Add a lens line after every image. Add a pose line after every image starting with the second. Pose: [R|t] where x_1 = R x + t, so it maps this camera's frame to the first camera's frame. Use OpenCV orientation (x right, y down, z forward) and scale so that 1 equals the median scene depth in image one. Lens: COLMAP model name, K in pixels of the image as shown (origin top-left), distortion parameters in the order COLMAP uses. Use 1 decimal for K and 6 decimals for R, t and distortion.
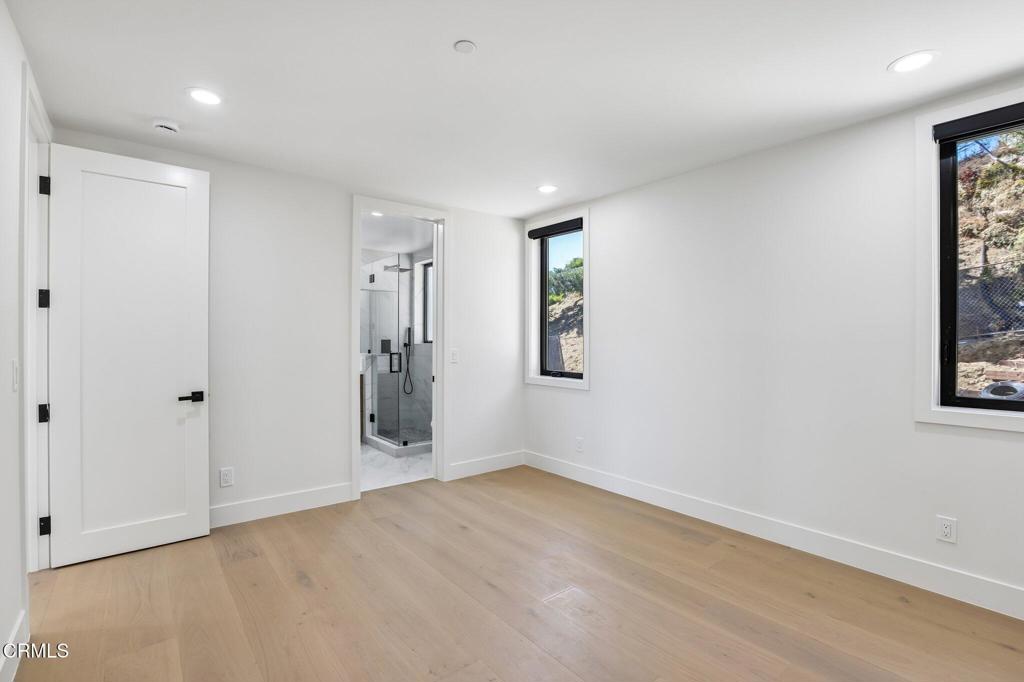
lens RADIAL K [[478.4, 0, 511.5], [0, 478.4, 342.3], [0, 0, 1]] dist [-0.019283, -0.000156]
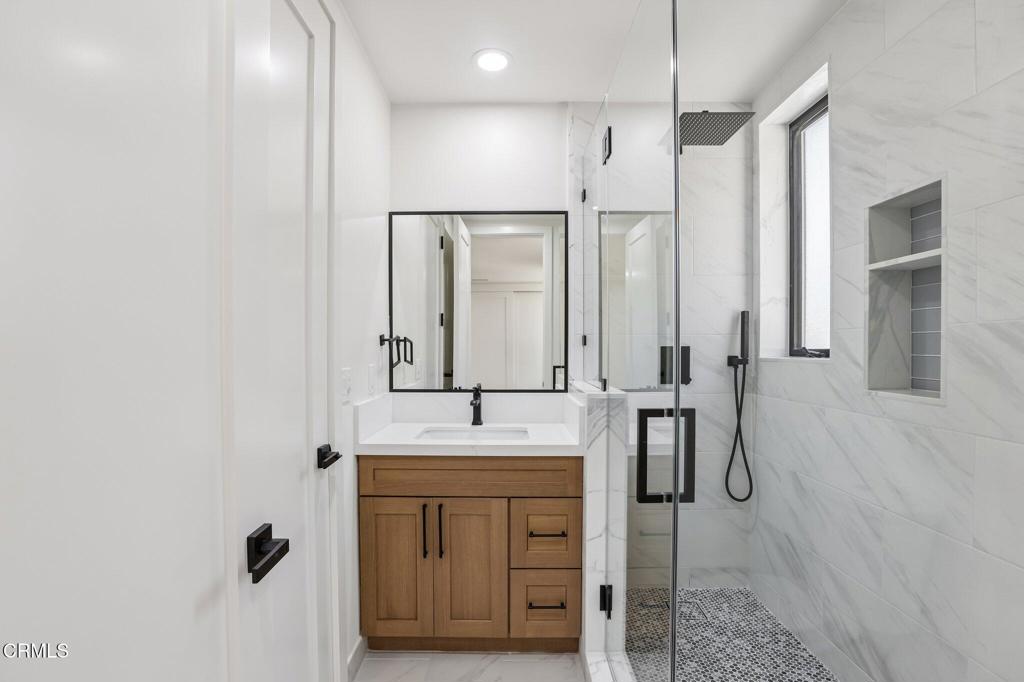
lens RADIAL K [[478.4, 0, 512.4], [0, 478.4, 348.9], [0, 0, 1]] dist [-0.019283, -0.000156]
pose [[0.771928, 0.002620, -0.635704, -0.122308], [-0.001326, 0.999996, 0.002511, -0.003987], [0.635708, -0.001095, 0.771928, 0.621342]]
